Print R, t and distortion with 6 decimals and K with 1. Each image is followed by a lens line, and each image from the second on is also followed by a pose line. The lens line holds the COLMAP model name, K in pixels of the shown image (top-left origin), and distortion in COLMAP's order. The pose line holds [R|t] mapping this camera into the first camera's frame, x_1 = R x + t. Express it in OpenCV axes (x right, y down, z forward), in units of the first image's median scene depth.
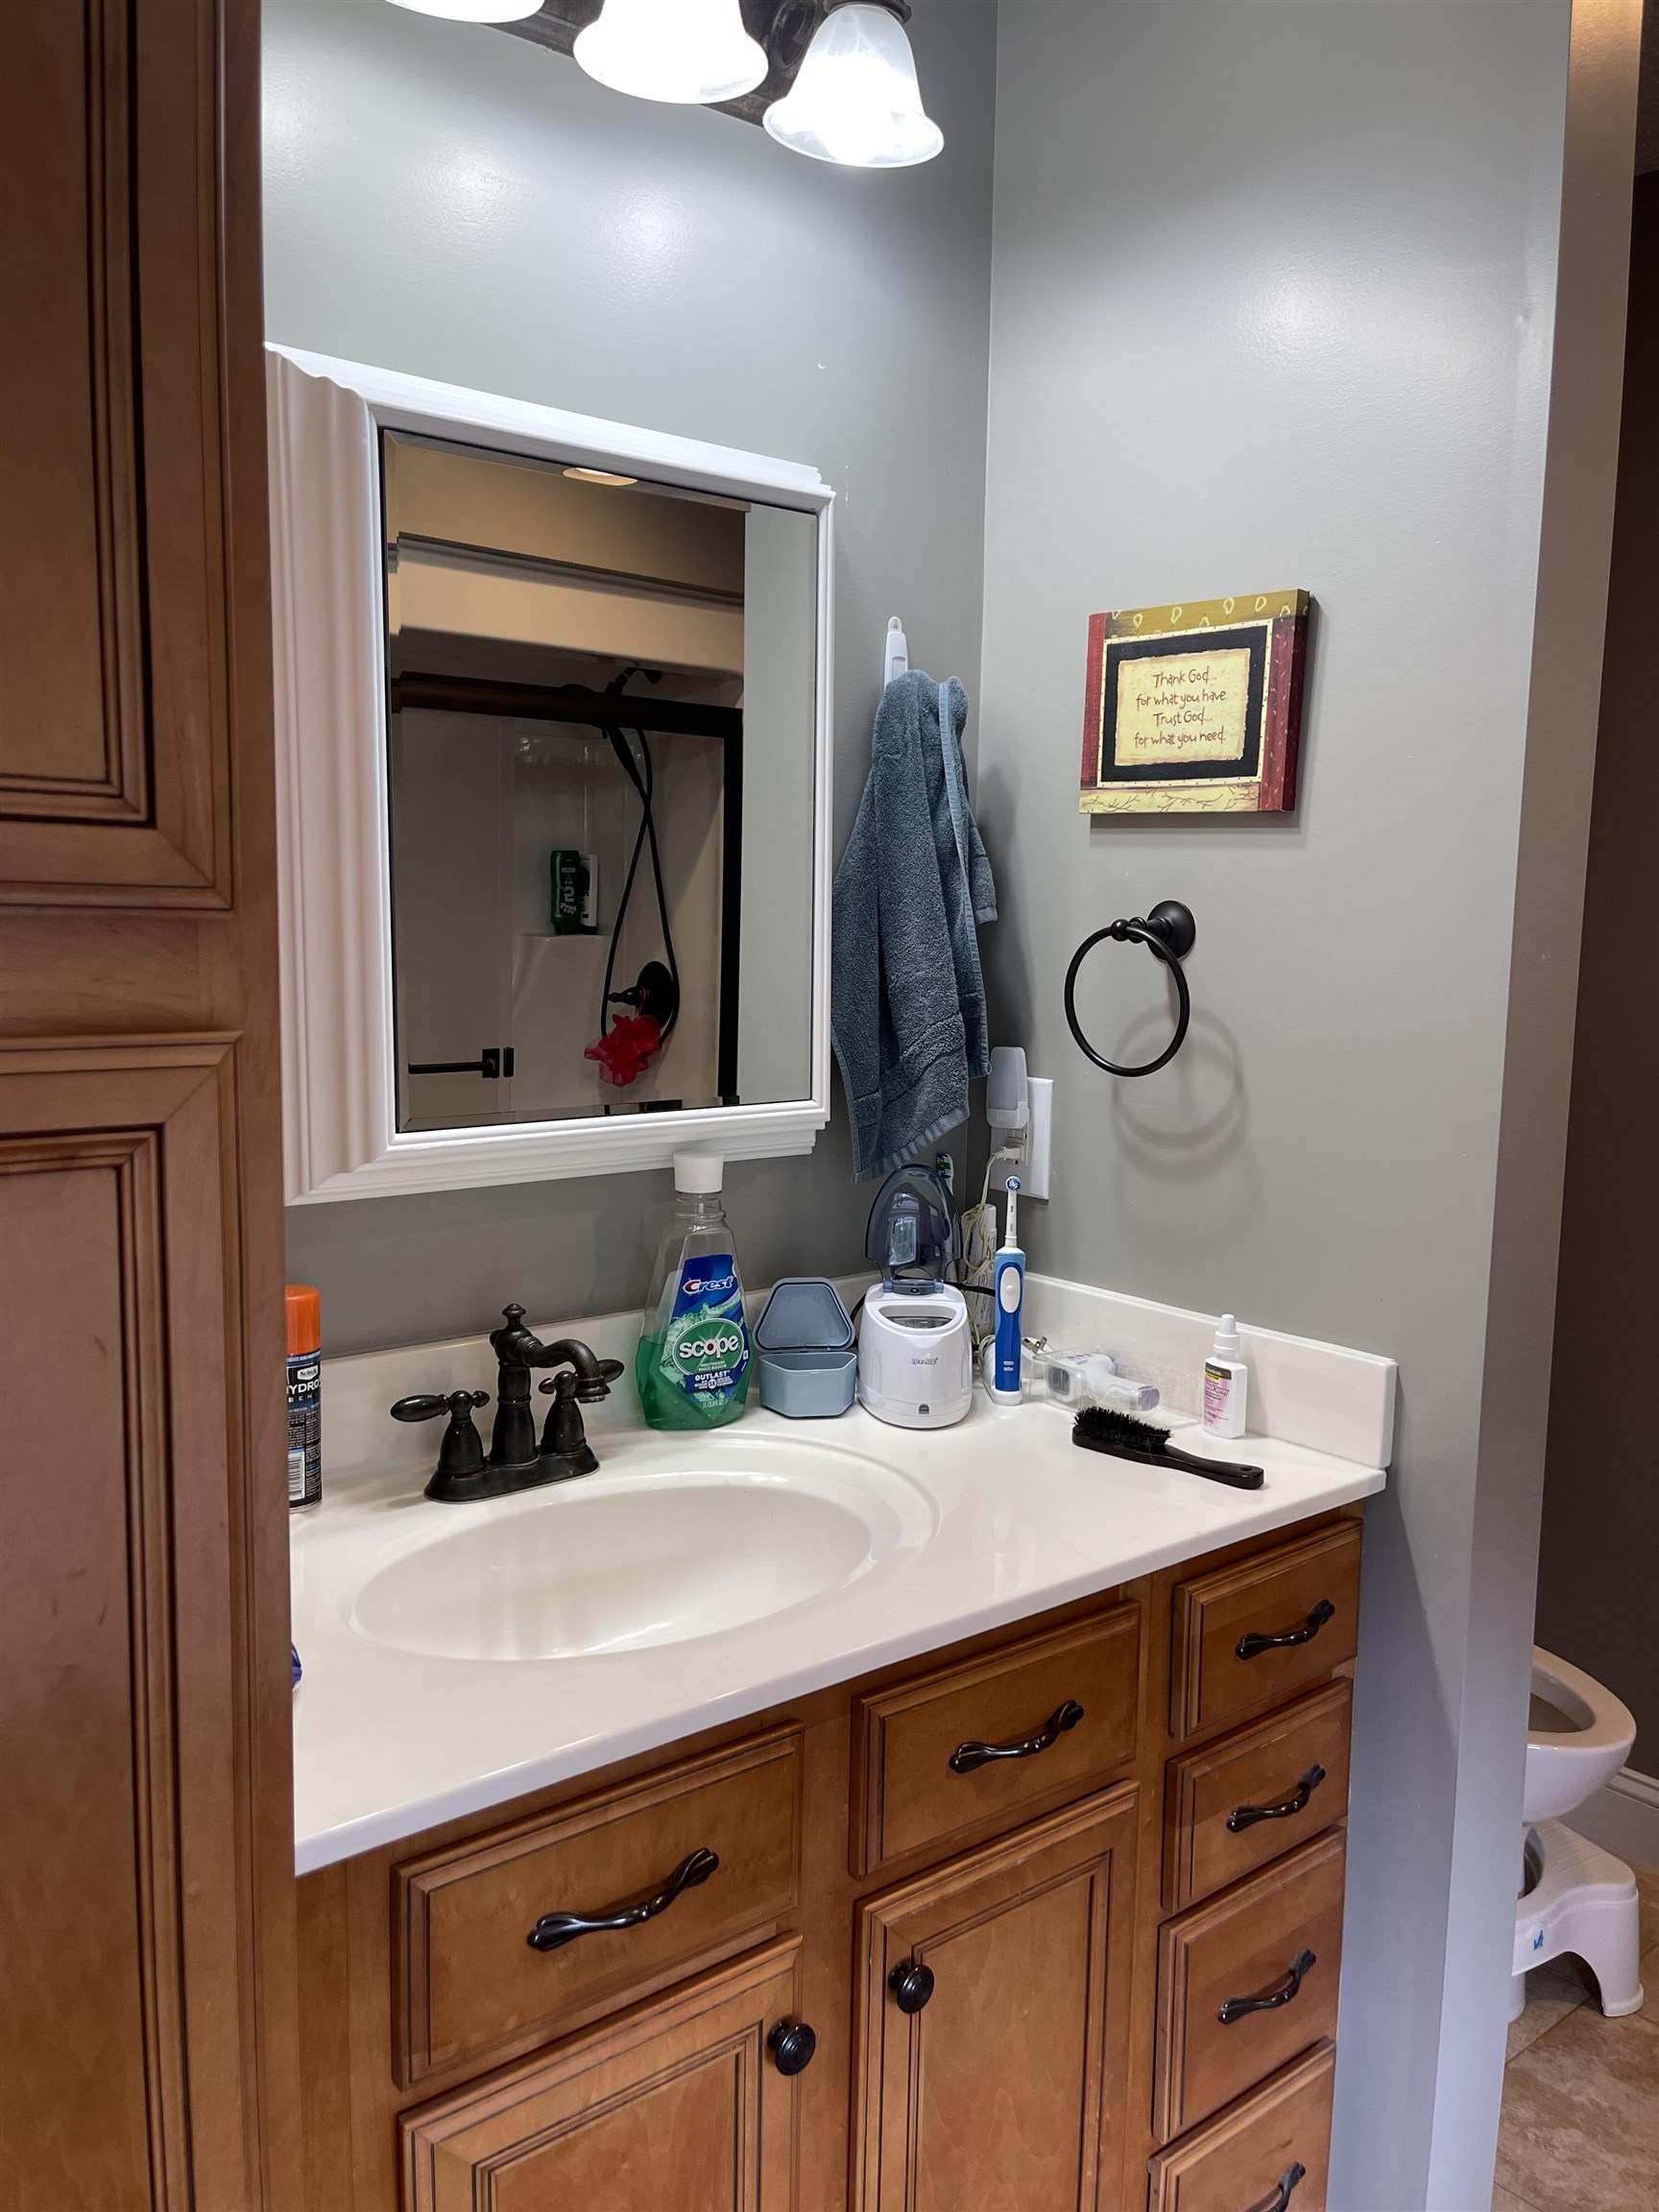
lens RADIAL K [[1698.9, 0, 829.5], [0, 1698.9, 1106.0], [0, 0, 1]] dist [0.081017, -0.117037]
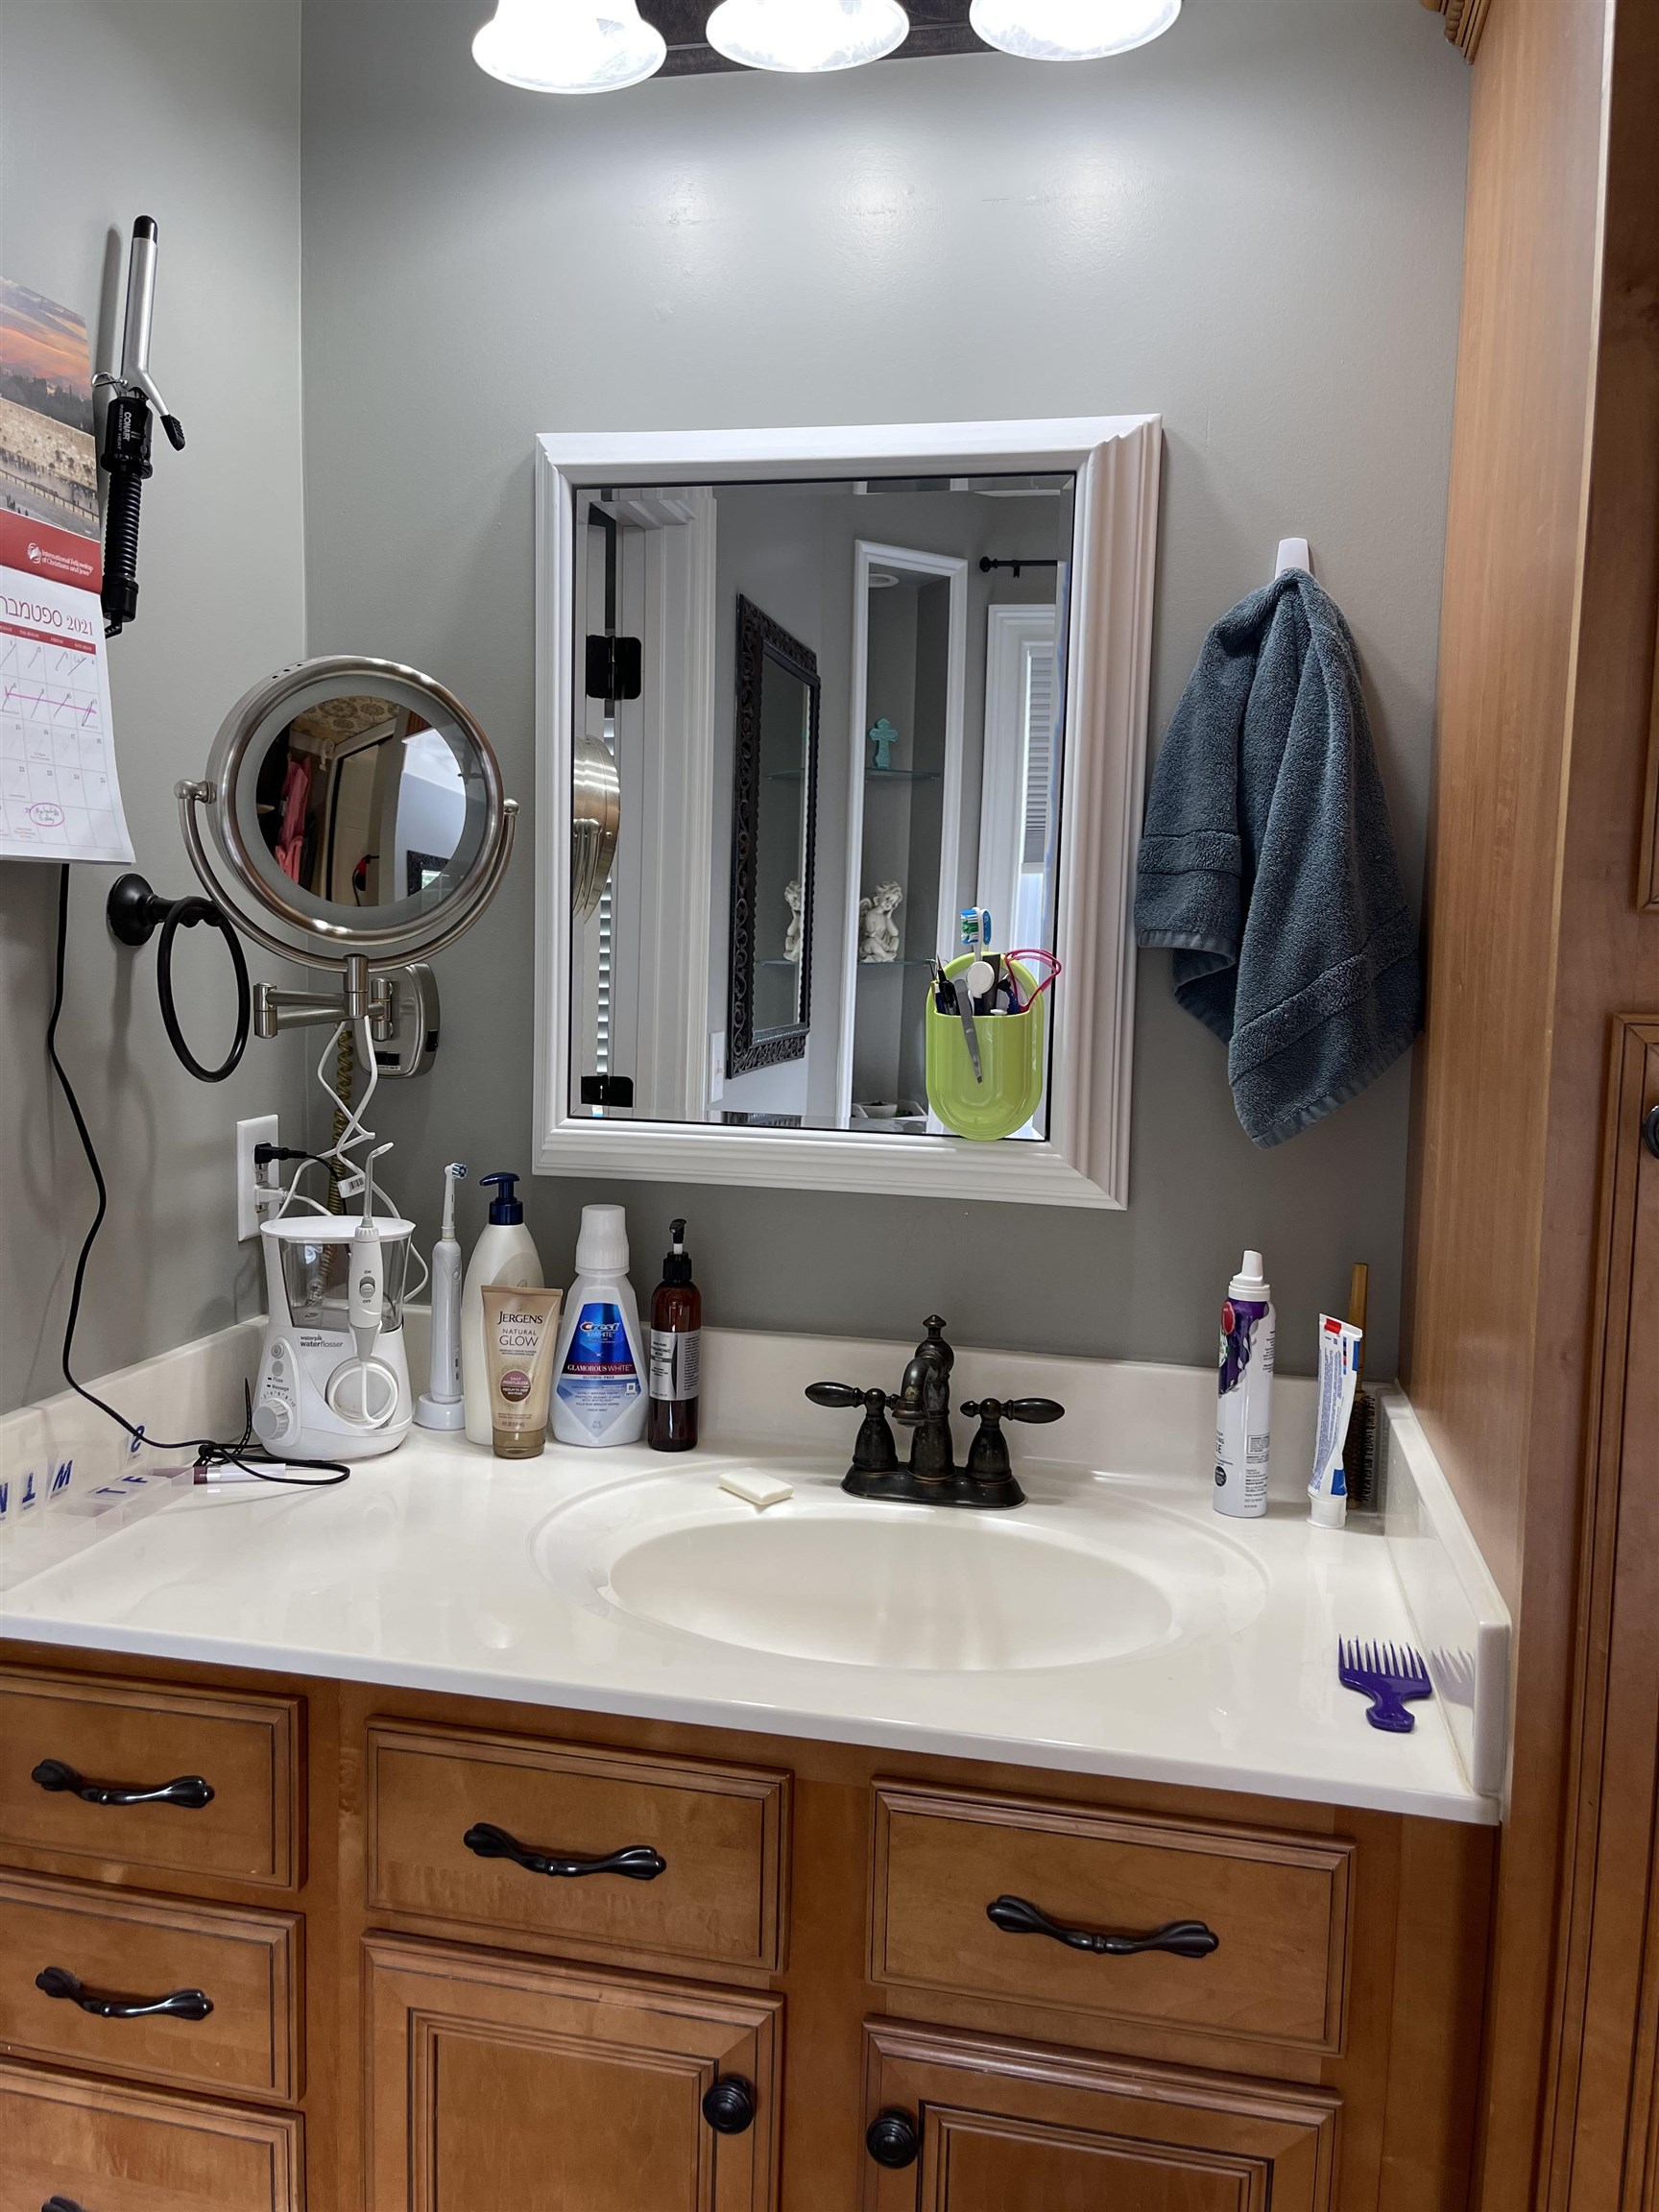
lens RADIAL K [[1668.4, 0, 834.2], [0, 1668.4, 1145.2], [0, 0, 1]] dist [0.089975, -0.122790]
pose [[0.670586, 0.109181, -0.733753, 0.508506], [-0.106004, 0.993063, 0.050887, -0.030925], [0.734219, 0.043656, 0.677508, 0.289405]]
